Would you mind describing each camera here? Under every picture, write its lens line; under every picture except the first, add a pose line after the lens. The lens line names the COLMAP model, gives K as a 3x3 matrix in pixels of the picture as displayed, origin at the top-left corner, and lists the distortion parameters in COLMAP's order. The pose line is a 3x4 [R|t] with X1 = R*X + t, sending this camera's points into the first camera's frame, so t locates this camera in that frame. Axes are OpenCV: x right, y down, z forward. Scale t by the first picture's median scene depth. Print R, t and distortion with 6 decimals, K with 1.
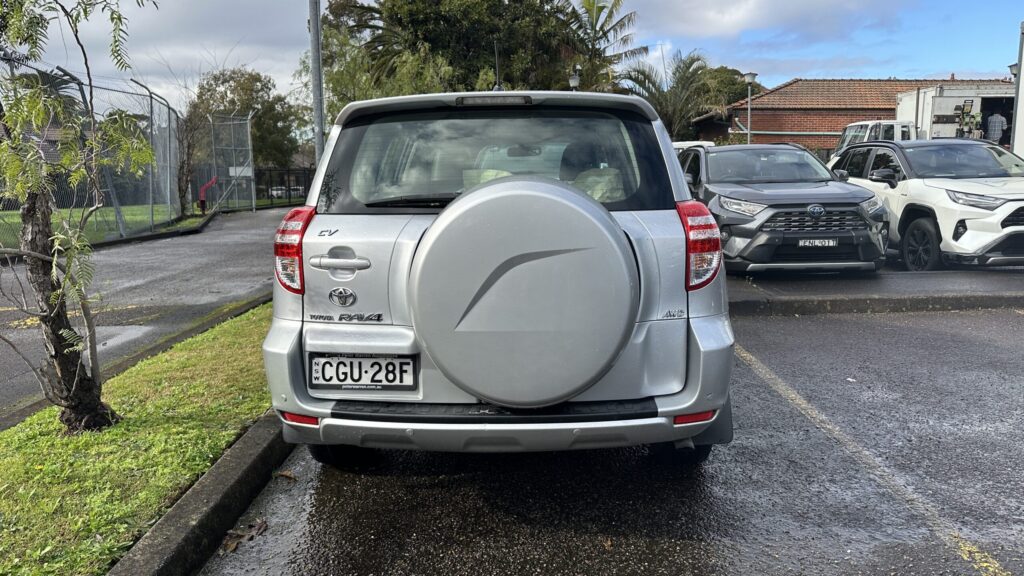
lens RADIAL K [[745.2, 0, 551.9], [0, 745.2, 275.2], [0, 0, 1]] dist [0.006776, -0.003274]
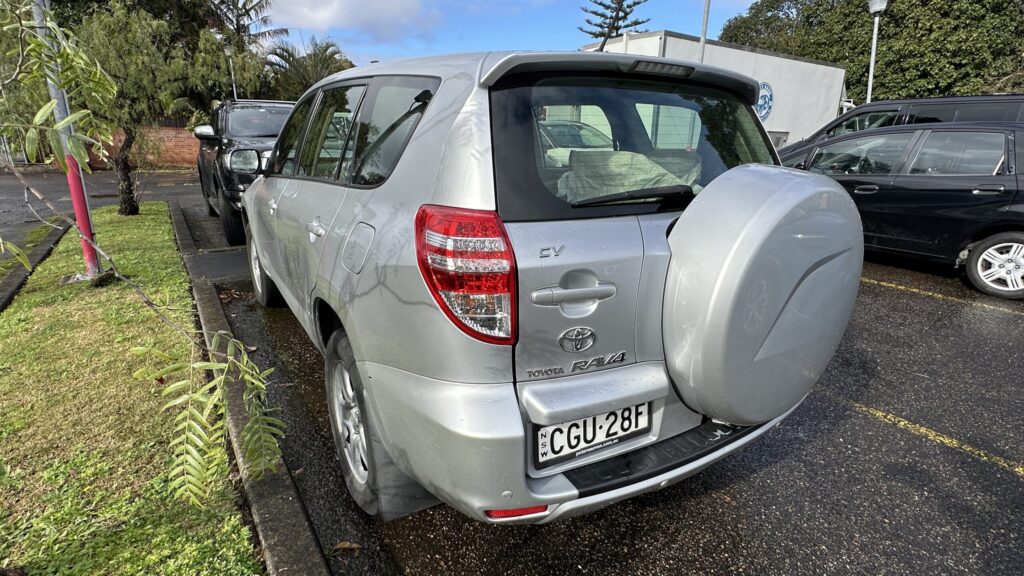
lens RADIAL K [[487.8, 0, 512.0], [0, 487.8, 288.0], [0, 0, 1]] dist [0.000911, 0.000213]
pose [[0.831423, -0.137099, 0.538460, -0.565248], [0.045398, 0.982603, 0.180085, -0.104102], [-0.553782, -0.125282, 0.823183, 0.641515]]
